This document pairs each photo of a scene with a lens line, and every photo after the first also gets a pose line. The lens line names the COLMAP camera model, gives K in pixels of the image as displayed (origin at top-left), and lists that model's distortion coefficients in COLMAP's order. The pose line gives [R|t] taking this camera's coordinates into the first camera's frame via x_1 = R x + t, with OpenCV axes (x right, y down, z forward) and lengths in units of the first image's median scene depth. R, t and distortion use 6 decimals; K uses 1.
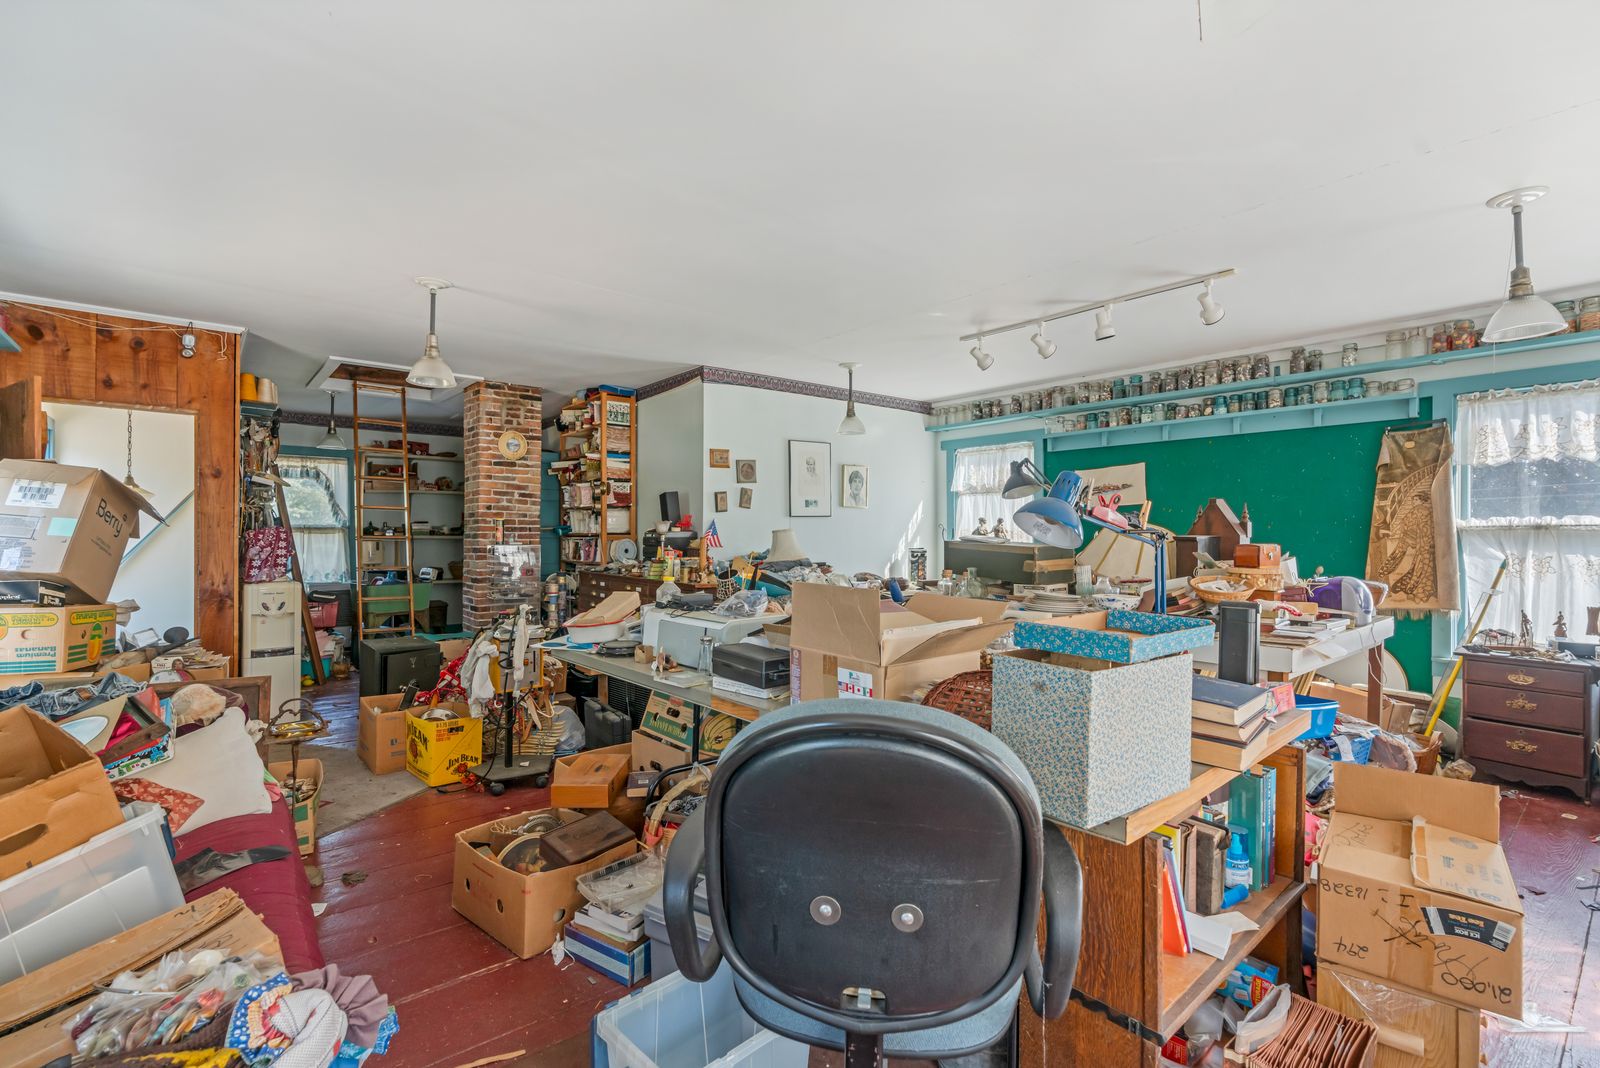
lens RADIAL K [[736.4, 0, 811.0], [0, 736.4, 531.9], [0, 0, 1]] dist [-0.008459, -0.000140]
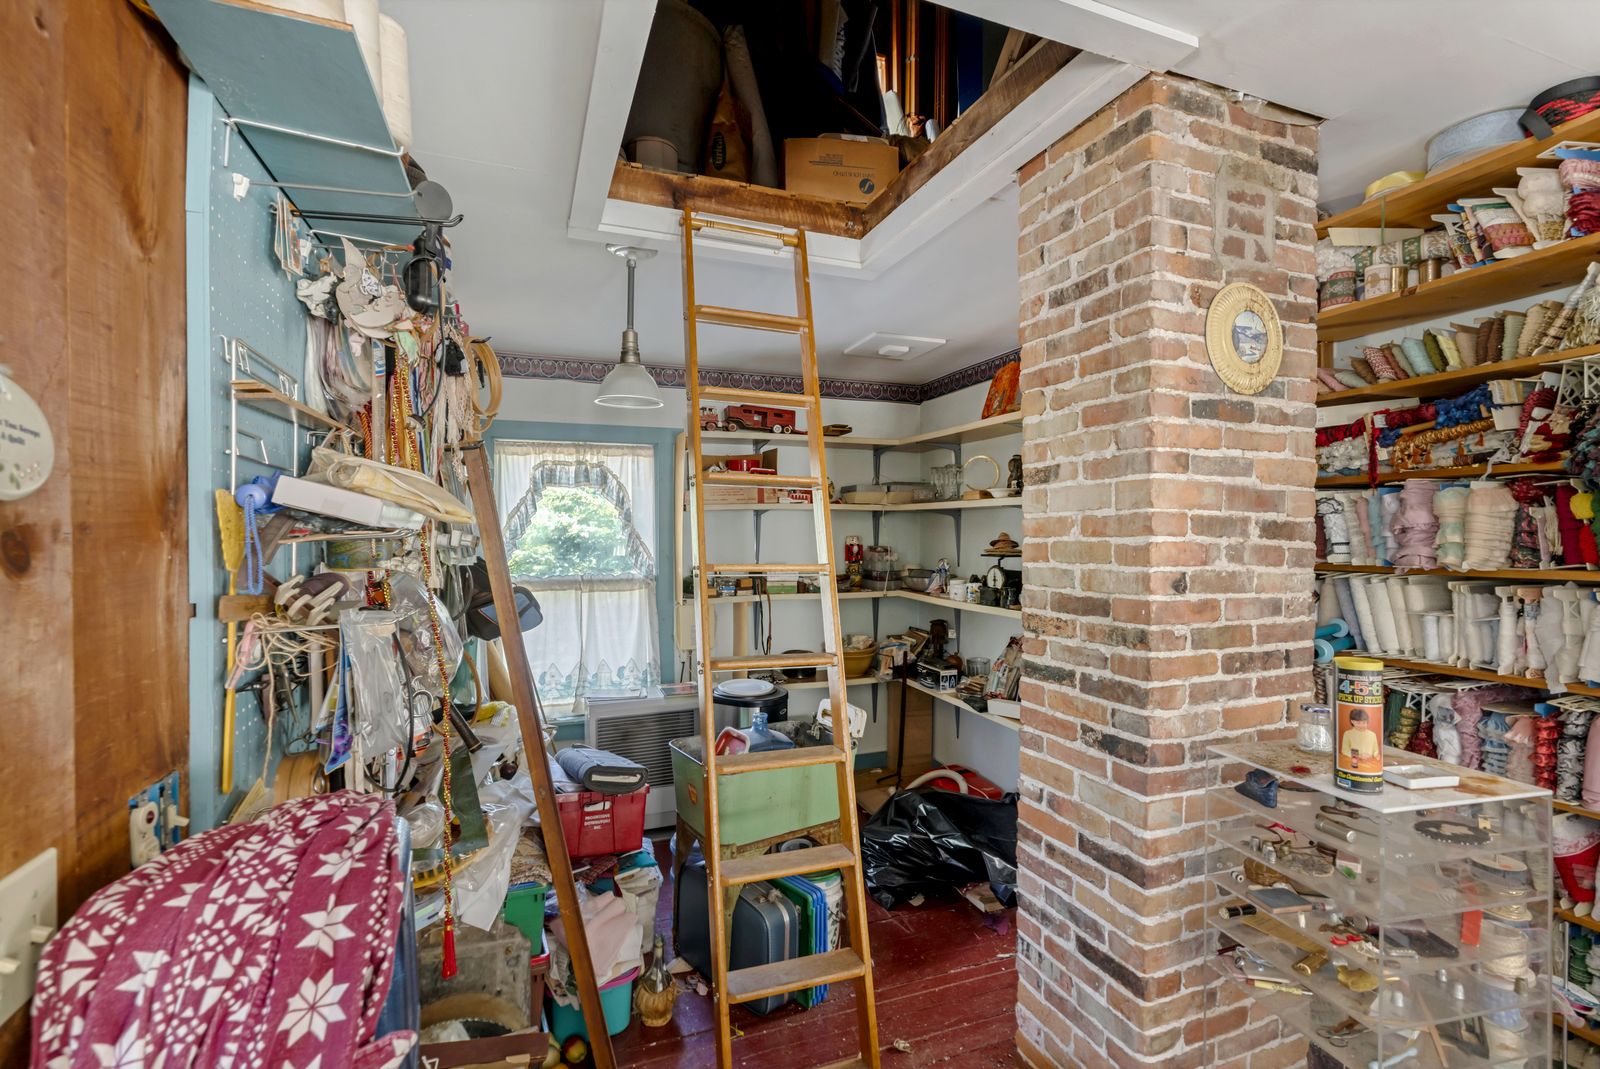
lens RADIAL K [[736.4, 0, 811.0], [0, 736.4, 532.4], [0, 0, 1]] dist [-0.008459, -0.000140]
pose [[0.946645, -0.003613, -0.322257, -0.465648], [0.004310, 0.999990, 0.001449, -0.050436], [0.322248, -0.002760, 0.946651, 0.704543]]
